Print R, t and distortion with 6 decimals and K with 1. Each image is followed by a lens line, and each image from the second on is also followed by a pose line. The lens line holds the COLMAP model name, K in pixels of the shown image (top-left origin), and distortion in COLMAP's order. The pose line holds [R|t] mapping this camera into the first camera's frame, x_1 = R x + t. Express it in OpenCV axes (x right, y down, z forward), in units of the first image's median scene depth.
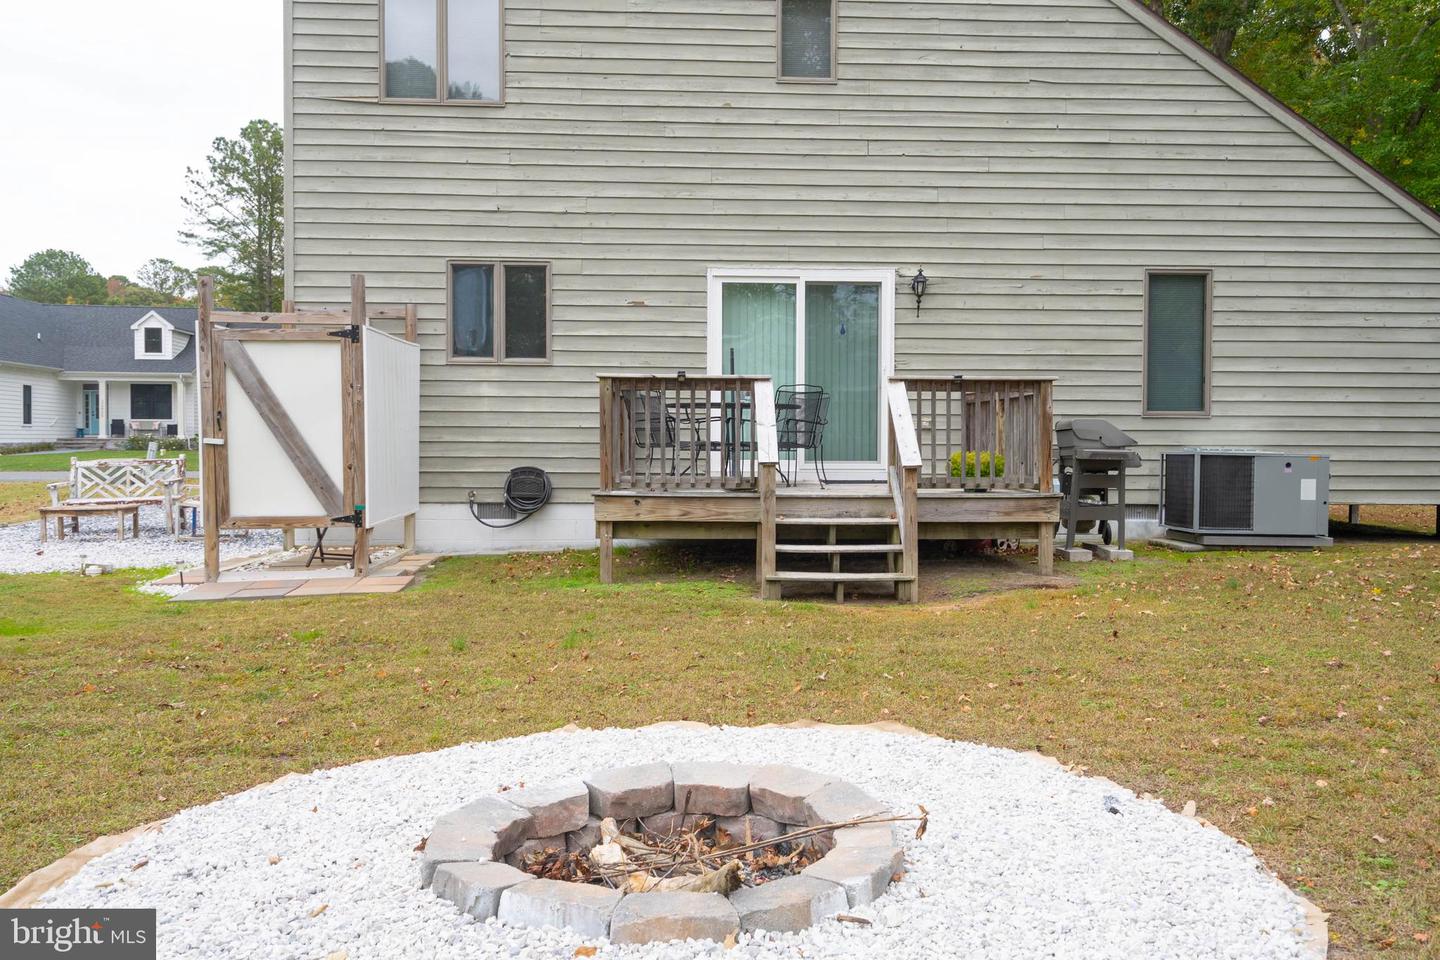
lens RADIAL K [[1272.4, 0, 720.8], [0, 1272.4, 479.9], [0, 0, 1]] dist [0.002684, -0.000493]
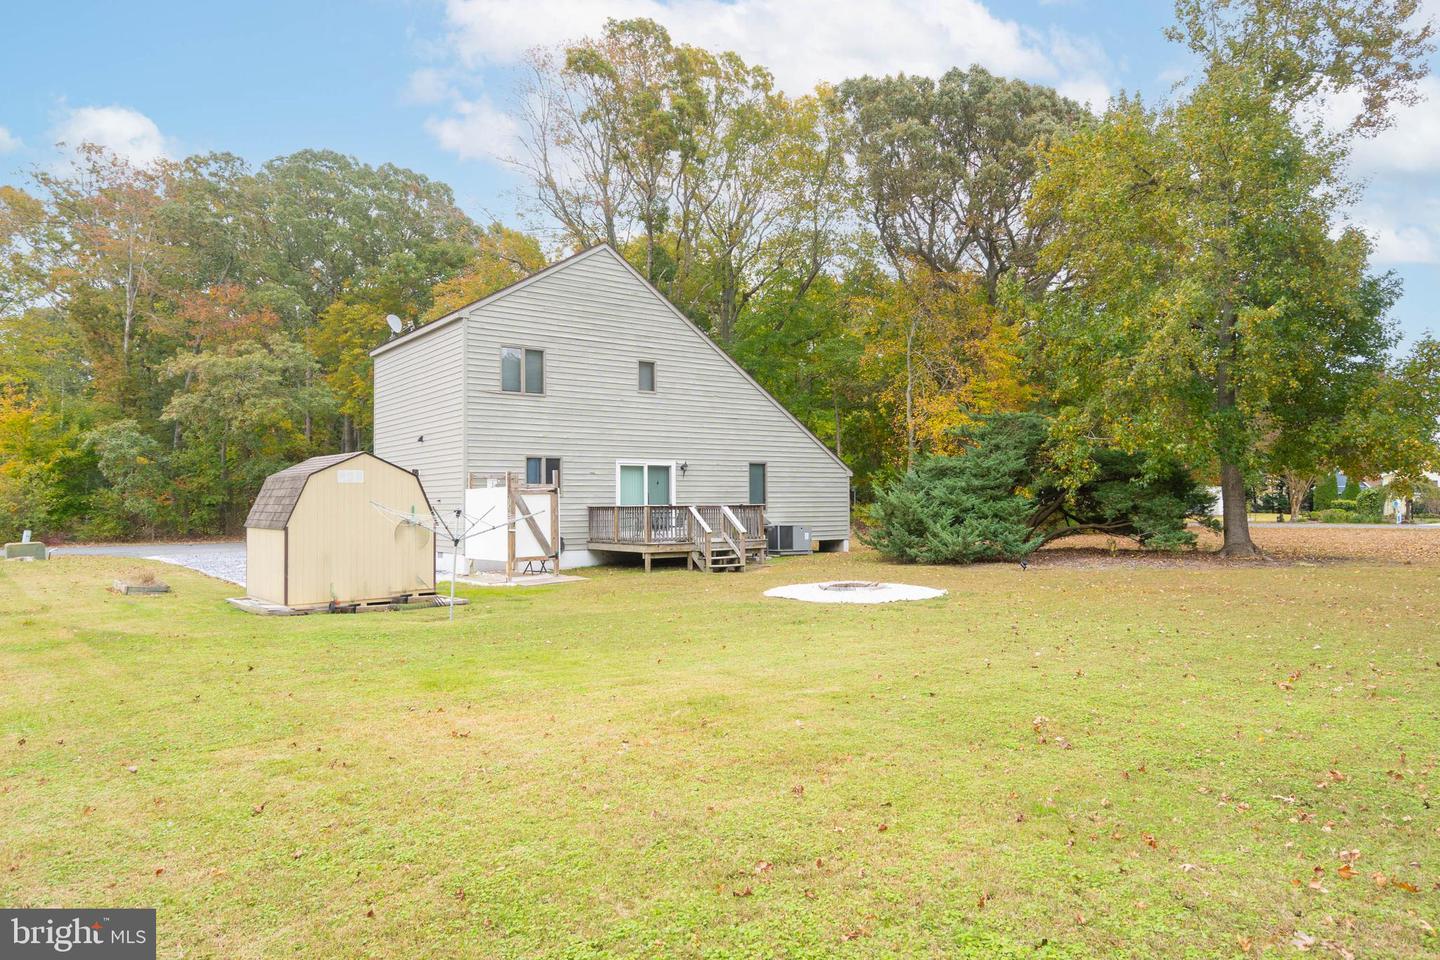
lens RADIAL K [[931.5, 0, 719.8], [0, 931.5, 483.9], [0, 0, 1]] dist [0.003253, -0.001509]
pose [[0.836158, 0.000153, 0.548488, -0.898847], [0.033286, 0.998143, -0.051023, -0.009619], [-0.547477, 0.060921, 0.834600, -0.743605]]
